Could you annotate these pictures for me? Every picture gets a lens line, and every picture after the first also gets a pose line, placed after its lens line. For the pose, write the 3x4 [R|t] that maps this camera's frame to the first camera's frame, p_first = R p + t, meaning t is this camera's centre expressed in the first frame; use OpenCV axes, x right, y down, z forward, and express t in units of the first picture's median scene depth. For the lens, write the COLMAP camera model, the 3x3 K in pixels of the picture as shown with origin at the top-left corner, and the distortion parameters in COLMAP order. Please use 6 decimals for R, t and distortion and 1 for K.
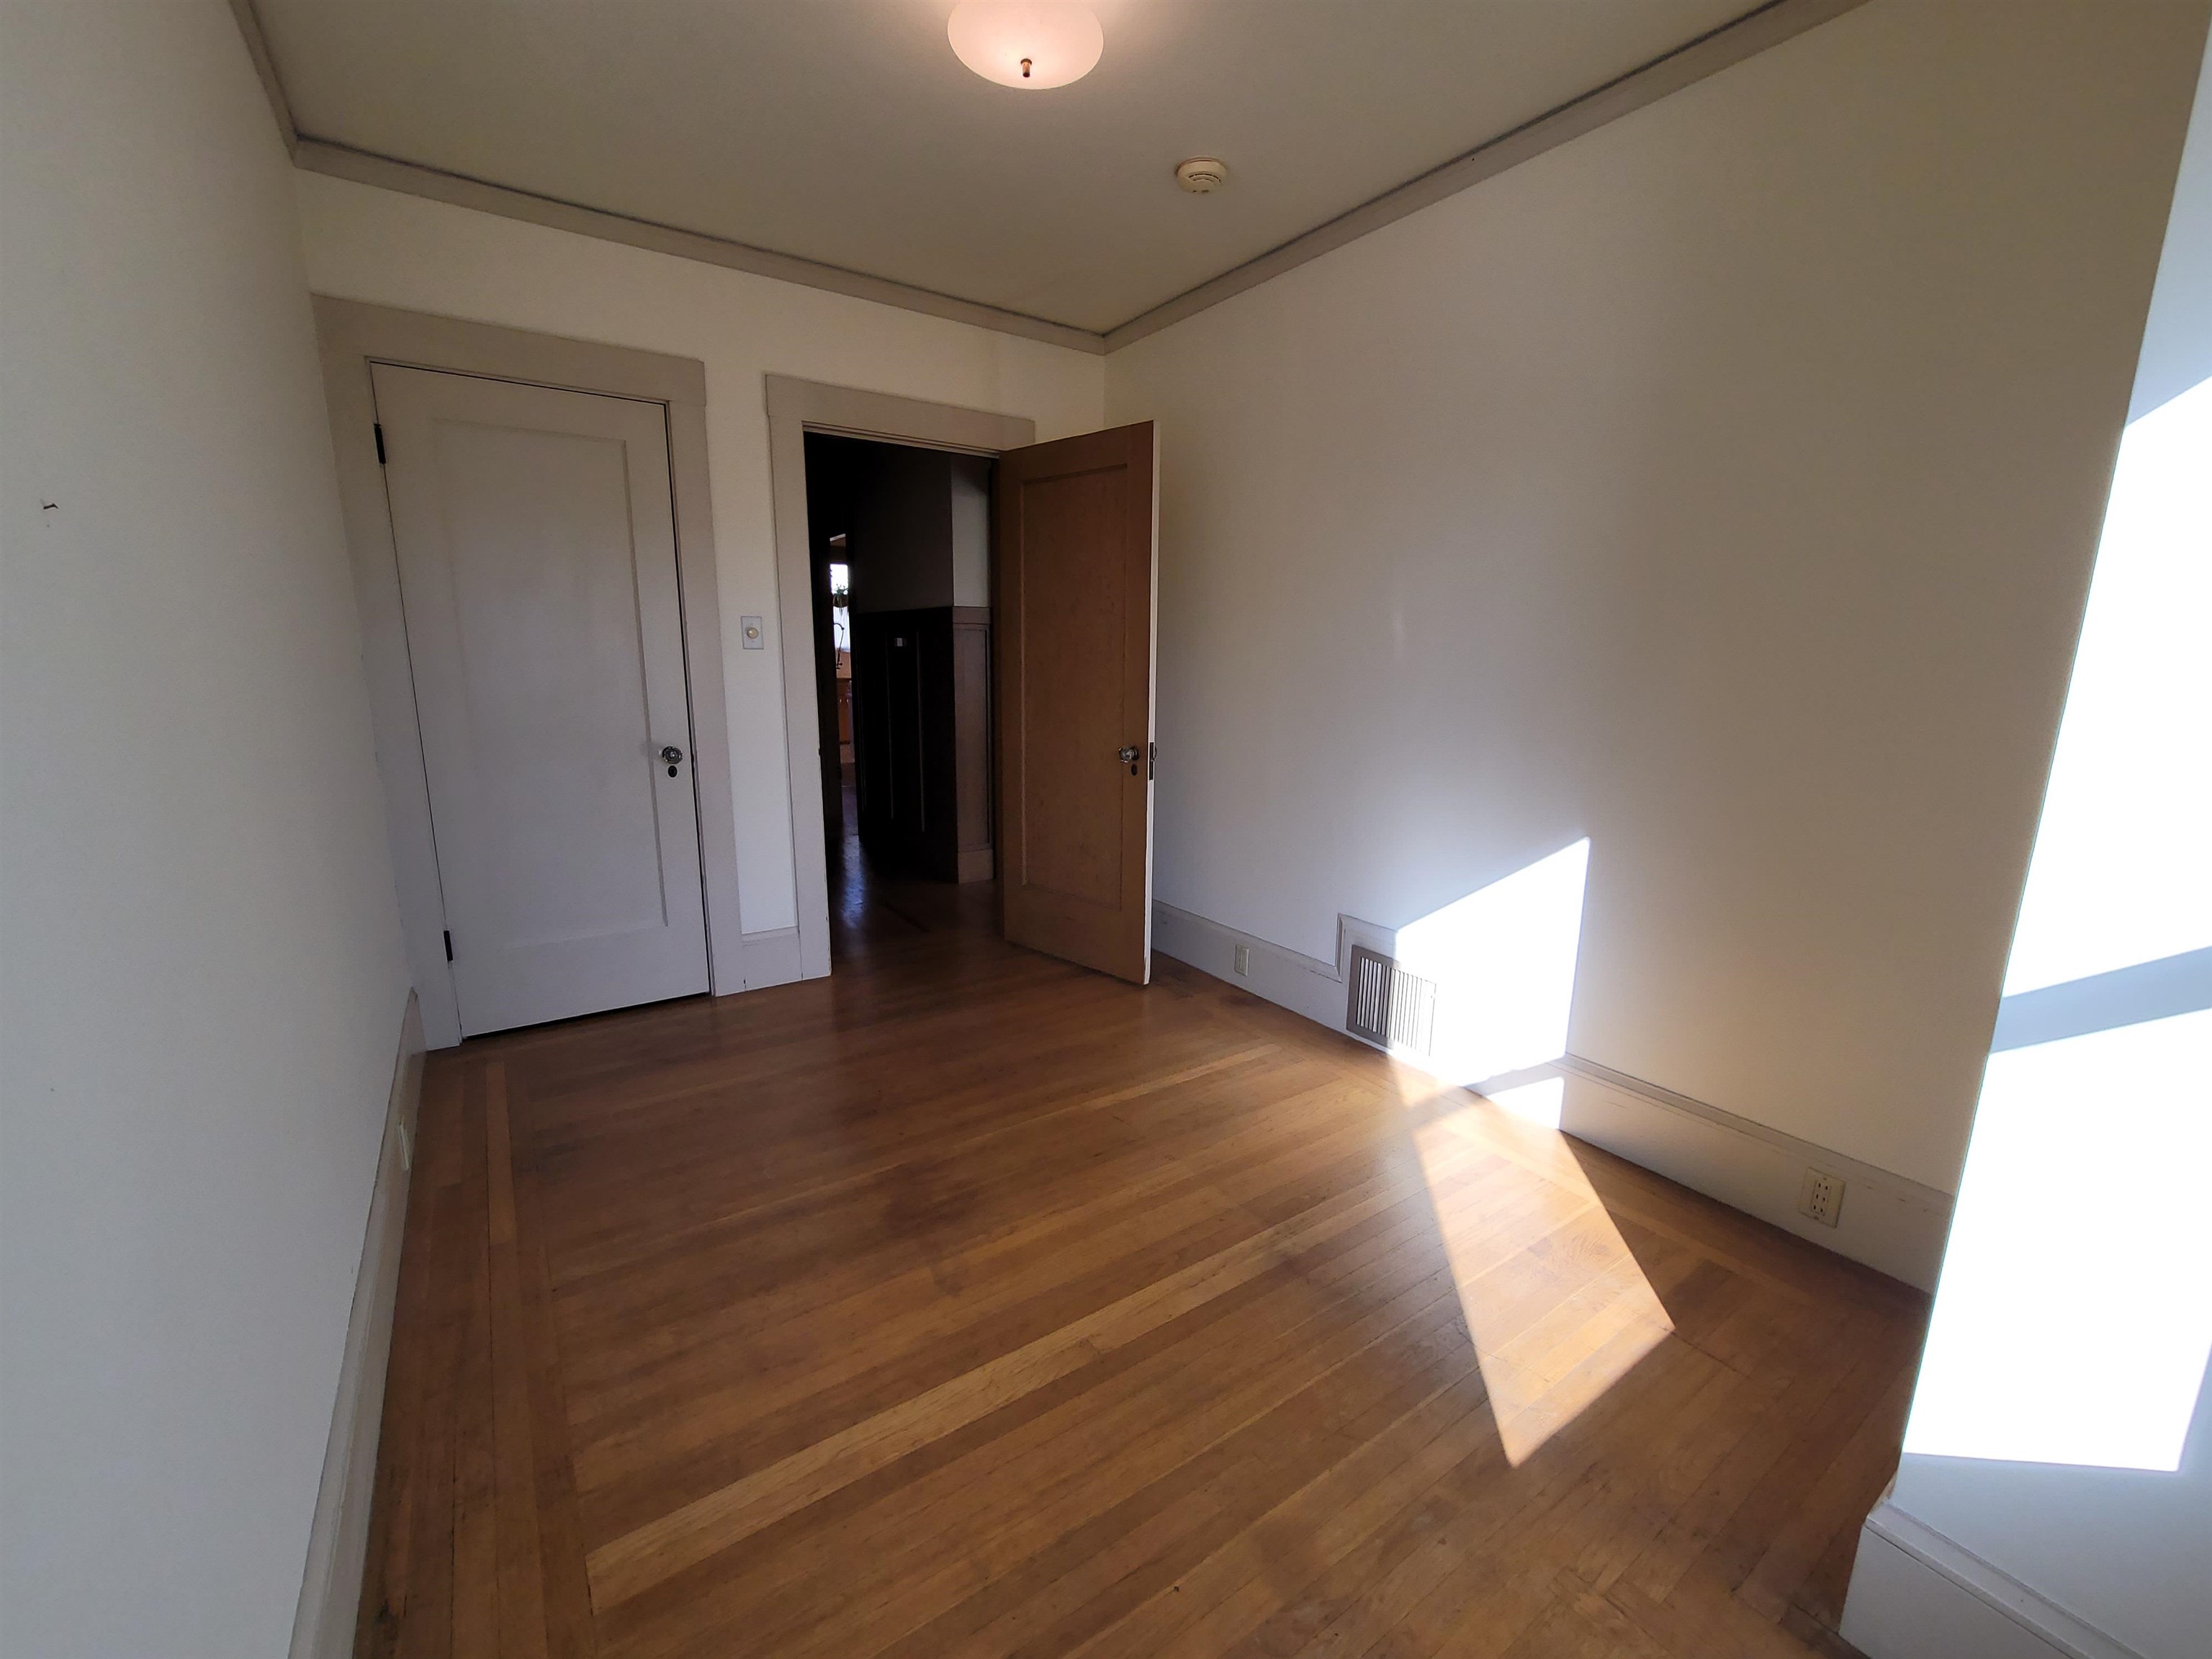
lens RADIAL K [[910.5, 0, 1109.0], [0, 910.5, 833.3], [0, 0, 1]] dist [-0.011374, 0.004223]
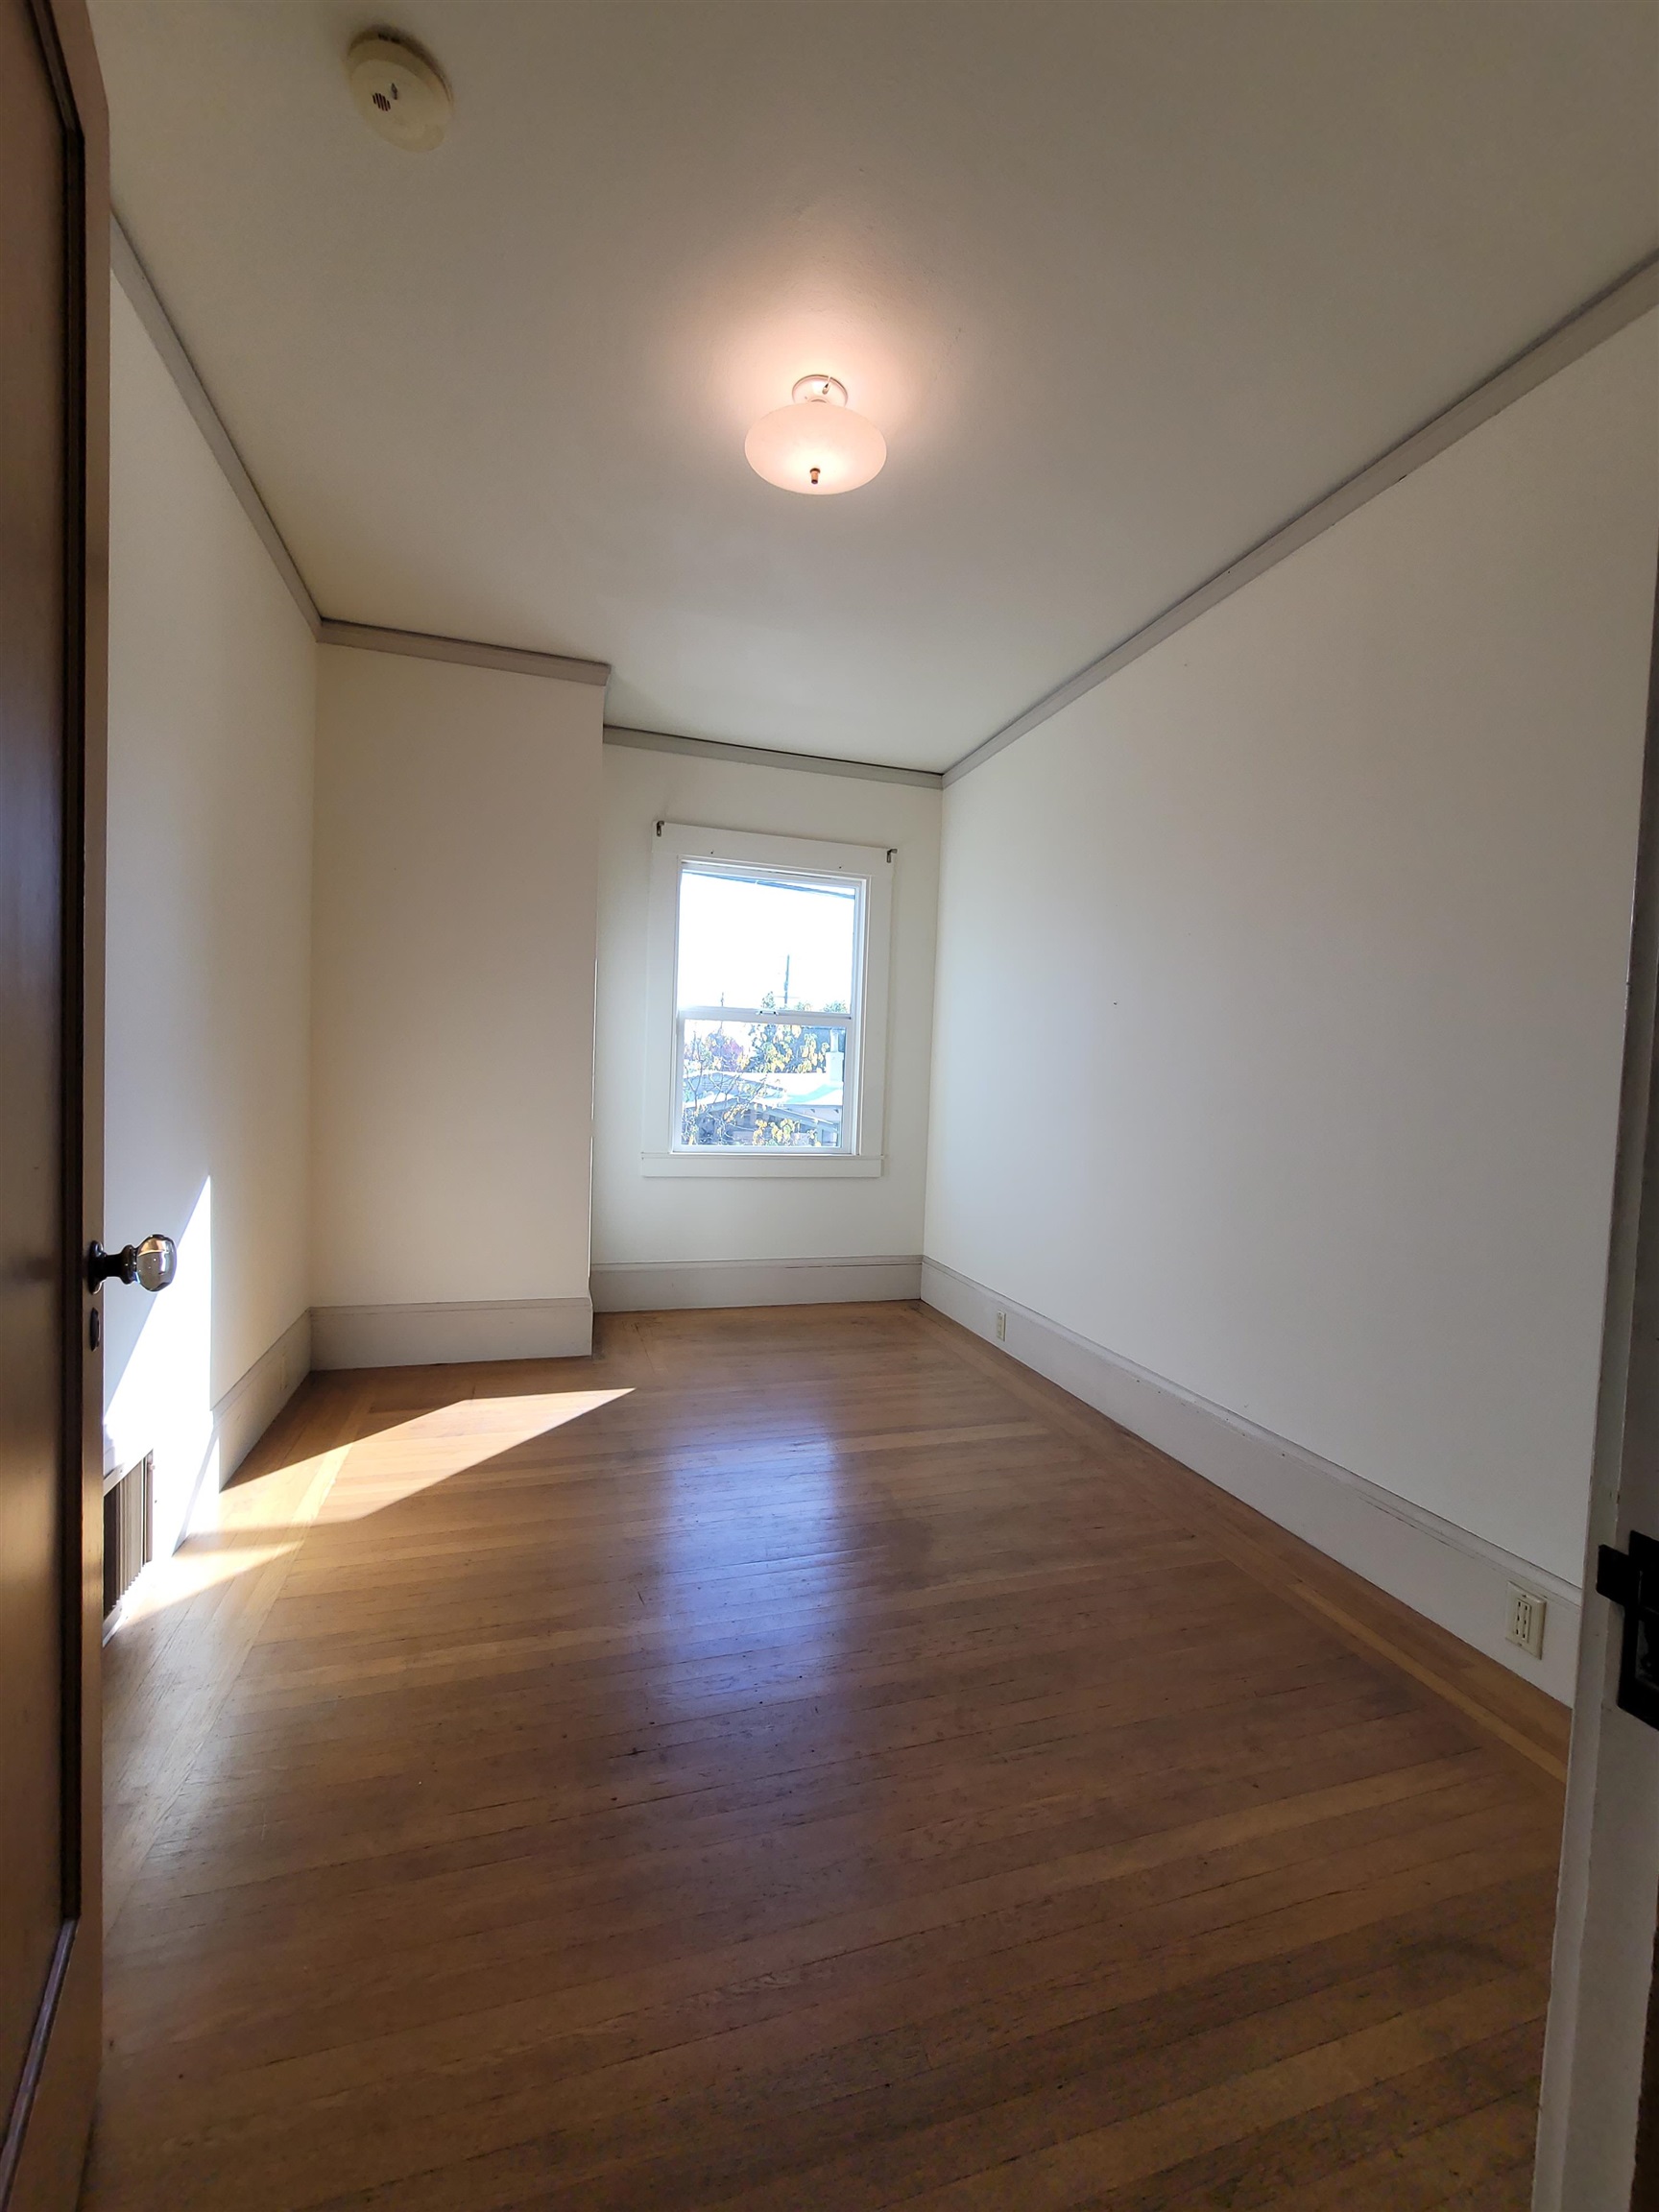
lens RADIAL K [[910.5, 0, 829.5], [0, 910.5, 1106.0], [0, 0, 1]] dist [-0.011374, 0.004223]
pose [[-0.953576, -0.062044, 0.294691, -0.468653], [-0.000163, 0.978653, 0.205518, -0.319898], [-0.301152, 0.195929, -0.933231, 2.180344]]
